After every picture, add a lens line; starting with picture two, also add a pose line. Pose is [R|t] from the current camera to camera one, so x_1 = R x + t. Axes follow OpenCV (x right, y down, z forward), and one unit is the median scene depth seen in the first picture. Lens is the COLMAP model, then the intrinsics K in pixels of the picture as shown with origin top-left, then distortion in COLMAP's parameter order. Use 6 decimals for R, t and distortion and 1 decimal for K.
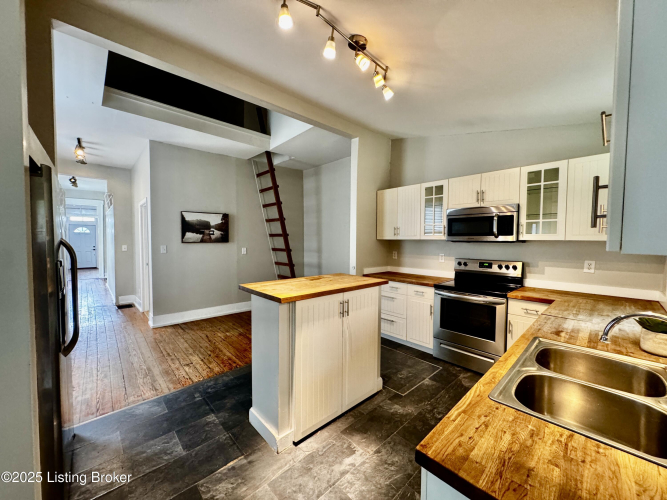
lens RADIAL K [[262.0, 0, 333.7], [0, 262.0, 249.3], [0, 0, 1]] dist [-0.002764, 0.000067]
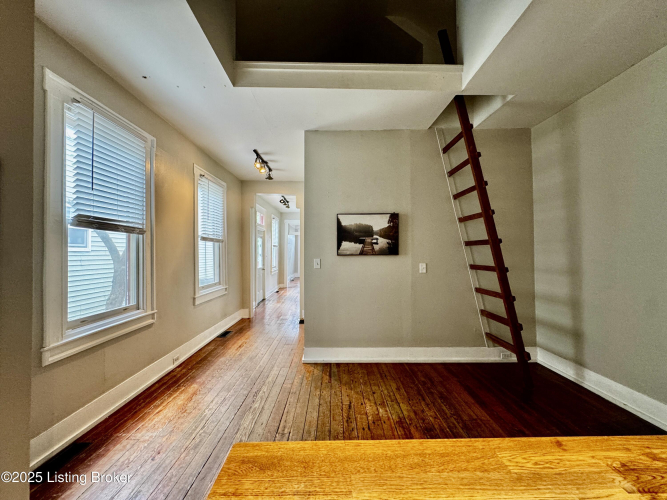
lens RADIAL K [[262.0, 0, 333.7], [0, 262.0, 252.2], [0, 0, 1]] dist [-0.002764, 0.000067]
pose [[0.744211, -0.012834, -0.667821, -0.077946], [-0.020020, 0.998938, -0.041507, -0.002489], [0.667645, 0.044260, 0.743163, 0.409212]]
